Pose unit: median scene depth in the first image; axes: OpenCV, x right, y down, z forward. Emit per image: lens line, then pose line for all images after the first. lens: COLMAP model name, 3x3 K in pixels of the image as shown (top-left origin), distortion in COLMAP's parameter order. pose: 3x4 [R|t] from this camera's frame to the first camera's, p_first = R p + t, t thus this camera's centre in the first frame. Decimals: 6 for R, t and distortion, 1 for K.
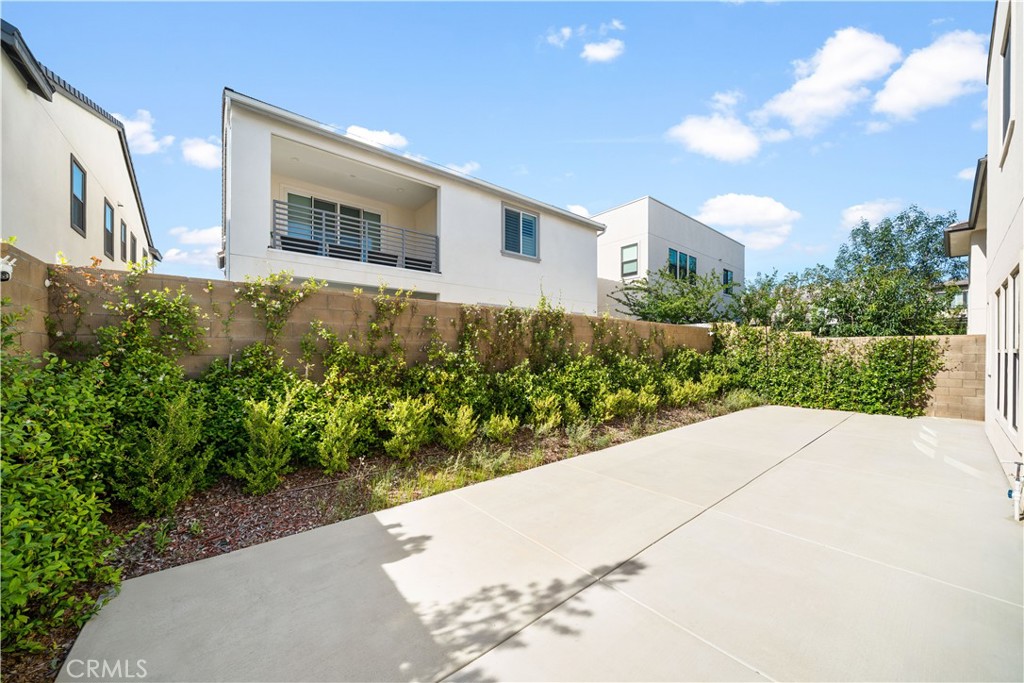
lens RADIAL K [[359.3, 0, 512.5], [0, 359.3, 349.0], [0, 0, 1]] dist [-0.008171, -0.000082]
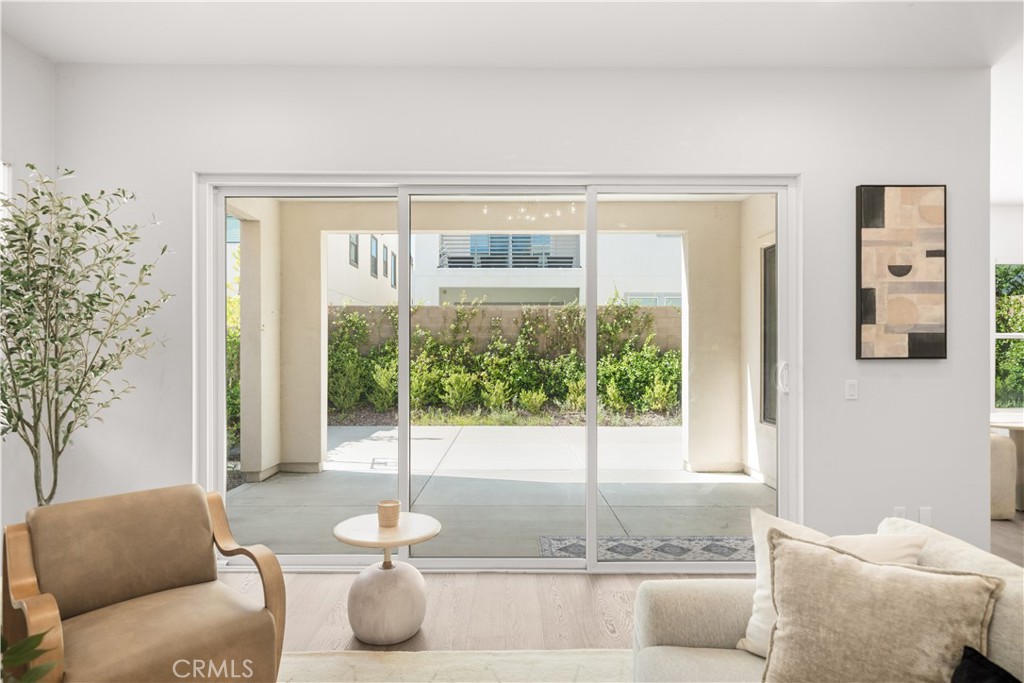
lens RADIAL K [[560.1, 0, 512.0], [0, 560.1, 341.5], [0, 0, 1]] dist [-0.000296, 0.000014]
pose [[0.780700, -0.011692, -0.624796, 0.980123], [0.003384, 0.999889, -0.014483, 0.027253], [0.624896, 0.009193, 0.780654, -0.534879]]
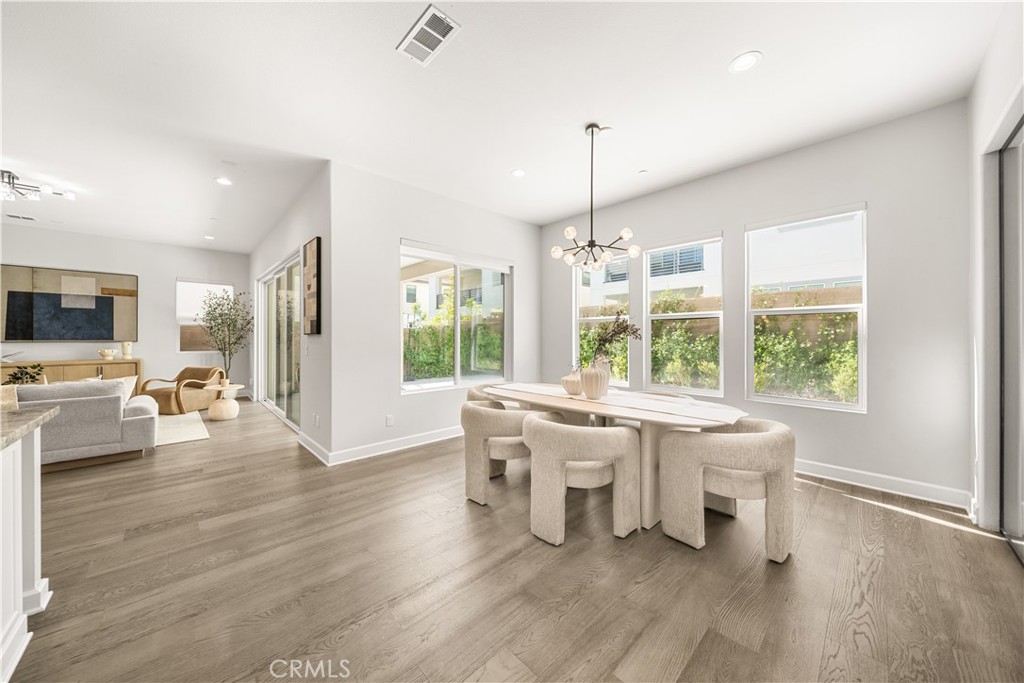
lens RADIAL K [[350.1, 0, 507.7], [0, 350.1, 339.8], [0, 0, 1]] dist [-0.002027, -0.000103]
pose [[0.075004, 0.002326, -0.997181, 1.524346], [0.003369, 0.999991, 0.002586, 0.045108], [0.997178, -0.003554, 0.074995, 0.330763]]
